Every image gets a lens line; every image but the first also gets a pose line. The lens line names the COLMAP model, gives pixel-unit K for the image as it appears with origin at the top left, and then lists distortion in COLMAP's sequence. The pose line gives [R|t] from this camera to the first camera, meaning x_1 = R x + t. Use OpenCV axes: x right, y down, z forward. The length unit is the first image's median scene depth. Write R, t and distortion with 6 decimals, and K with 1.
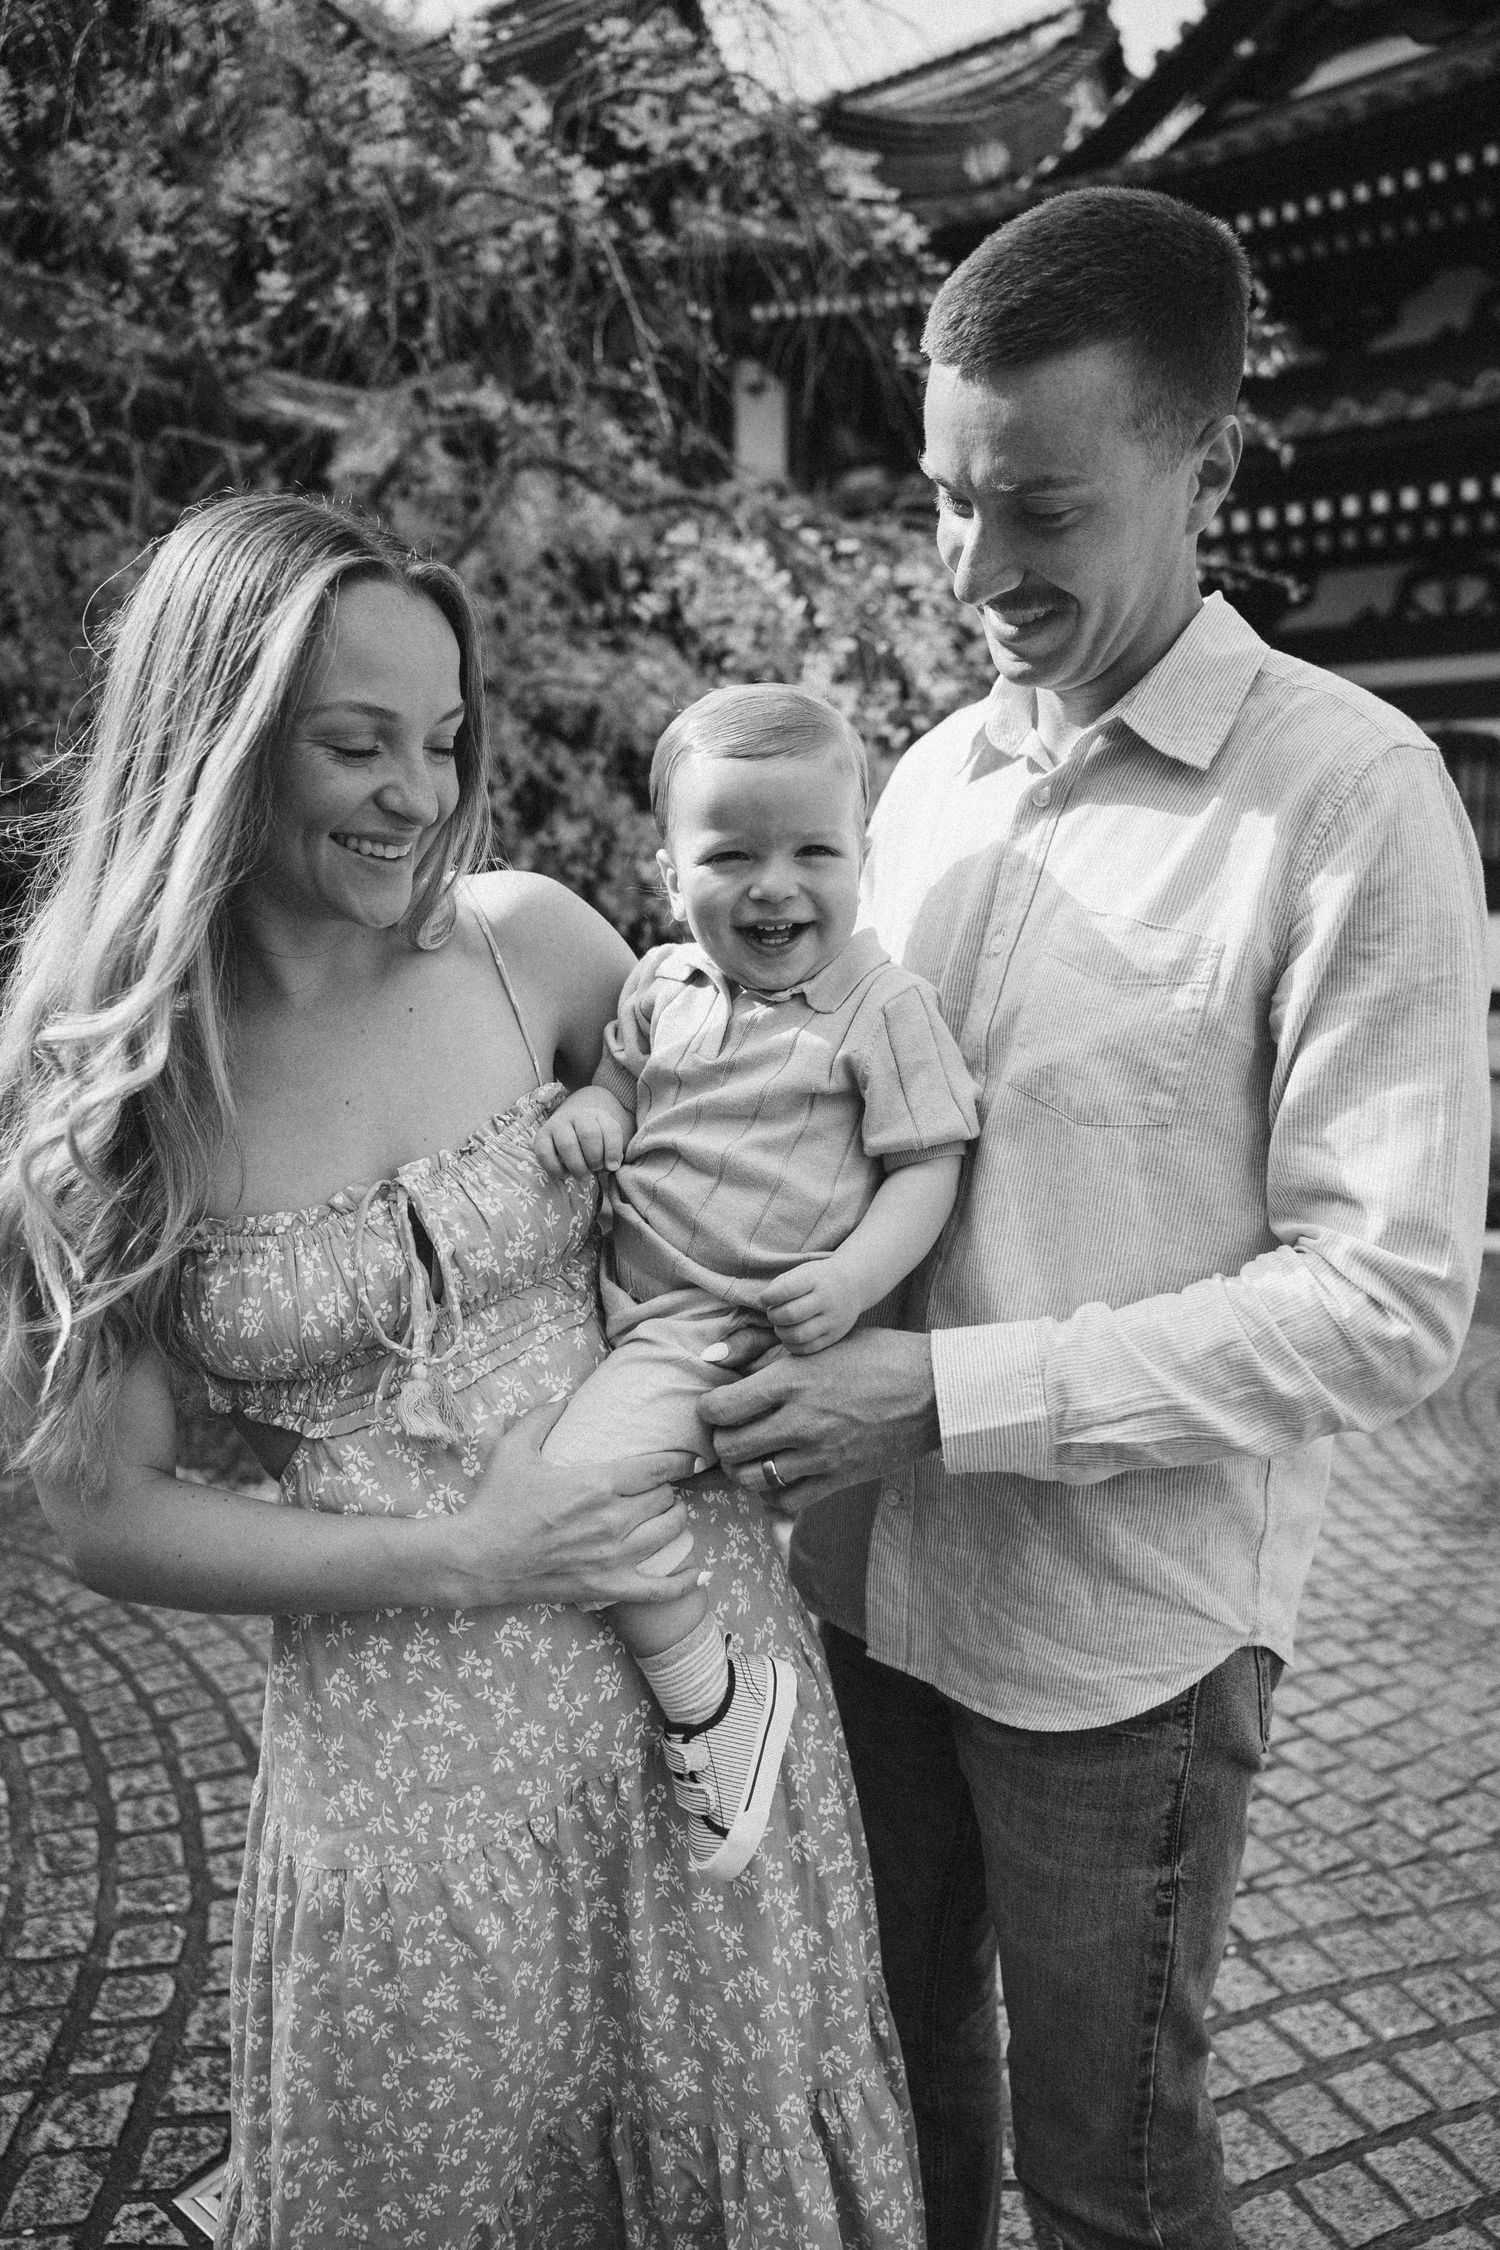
lens RADIAL K [[1525.6, 0, 750.0], [0, 1525.6, 1125.0], [0, 0, 1]] dist [-0.158717, 0.100692]
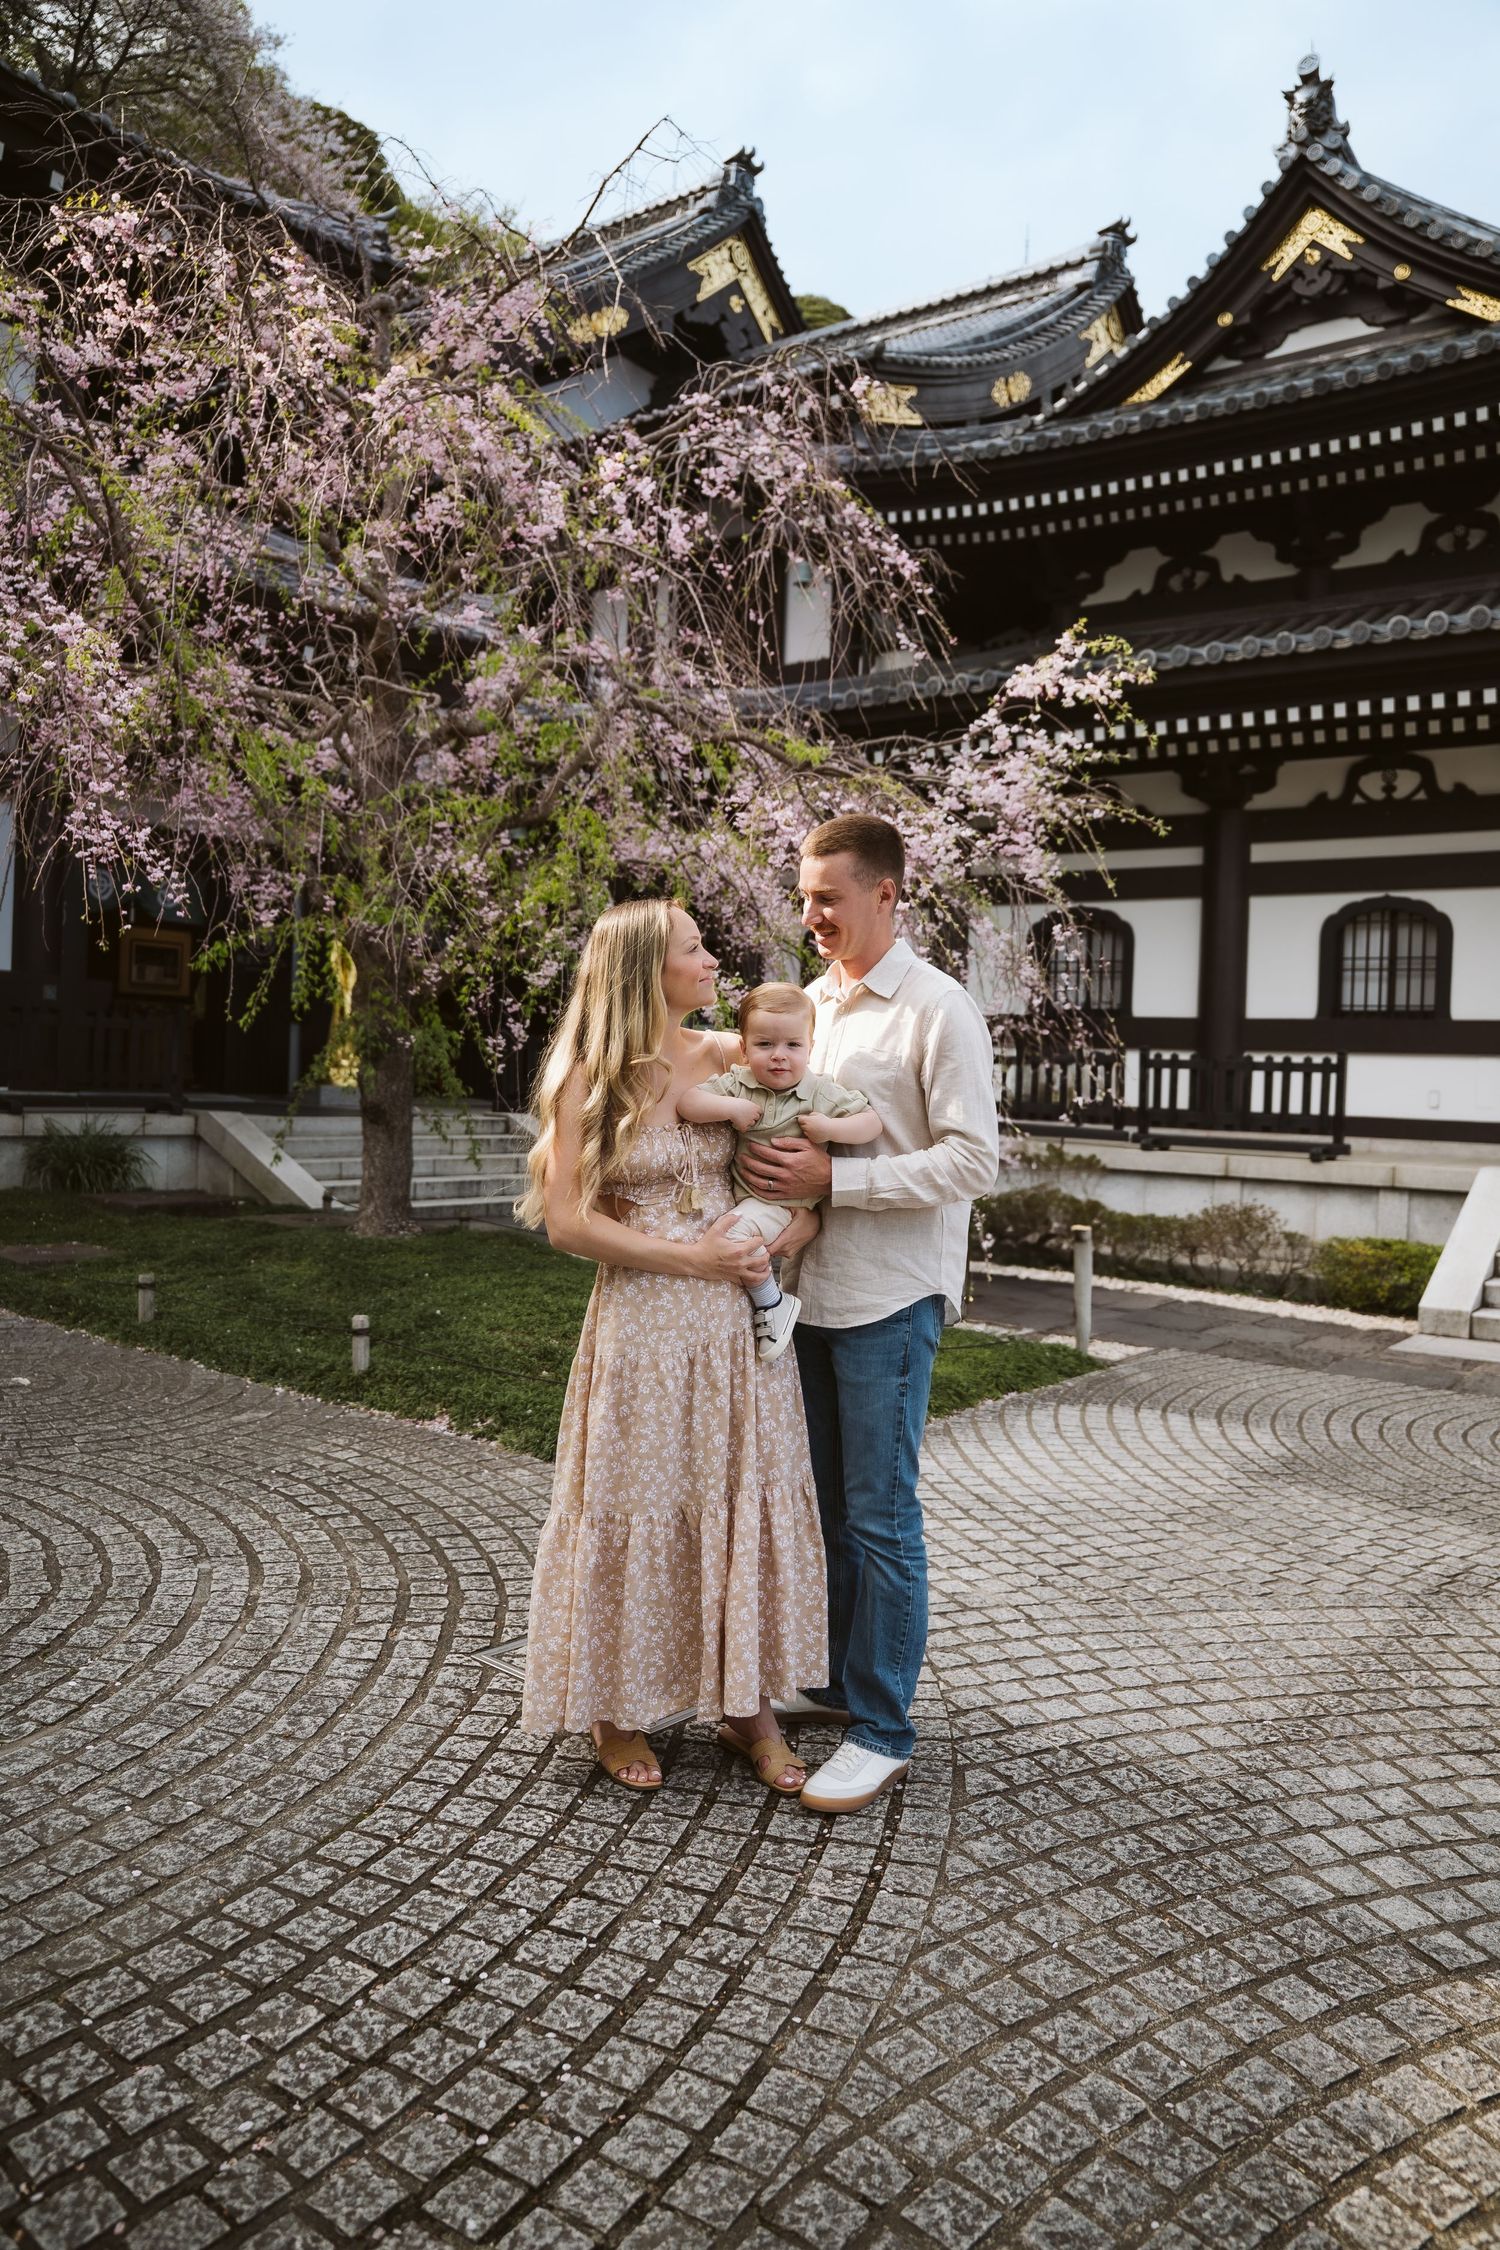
lens RADIAL K [[1525.6, 0, 750.0], [0, 1525.6, 1125.0], [0, 0, 1]] dist [-0.158717, 0.100692]
pose [[0.999259, 0.030492, -0.023483, 0.003369], [-0.032310, 0.996159, -0.081382, 0.022725], [0.020911, 0.082081, 0.996406, -0.172272]]
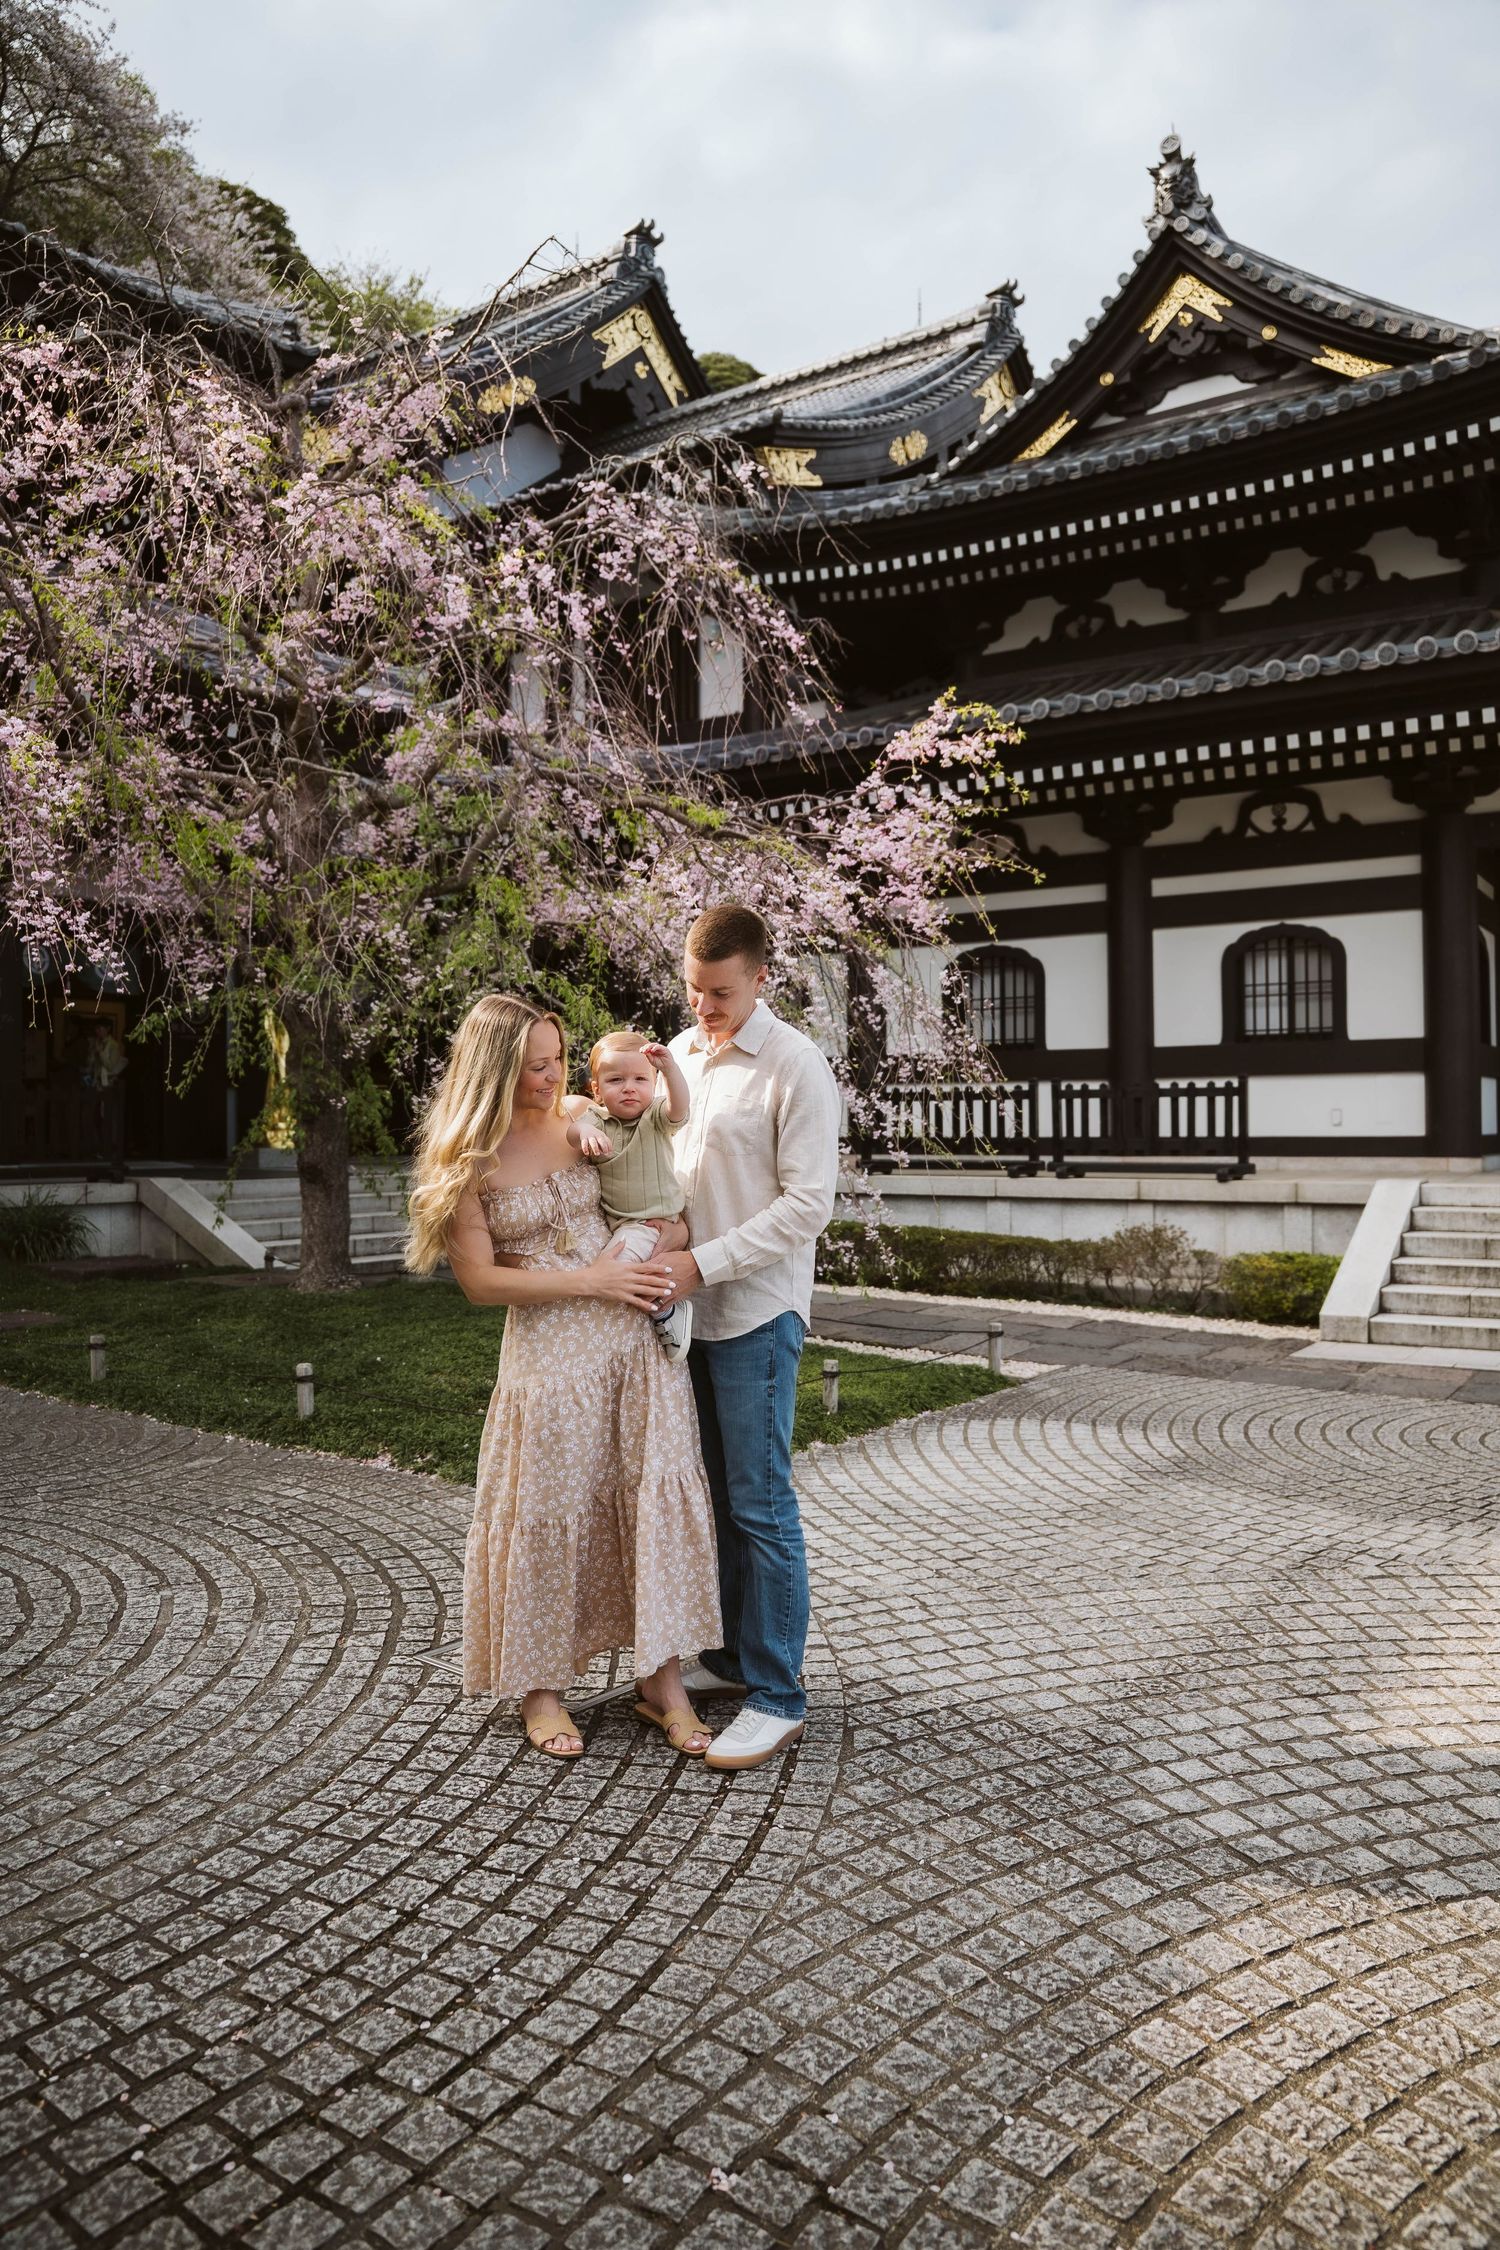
lens RADIAL K [[1525.6, 0, 750.0], [0, 1525.6, 1125.0], [0, 0, 1]] dist [-0.158717, 0.100692]
pose [[0.999832, -0.011036, 0.014660, 0.015261], [0.012598, 0.993726, -0.111135, 0.026831], [-0.013342, 0.111301, 0.993697, -0.209885]]
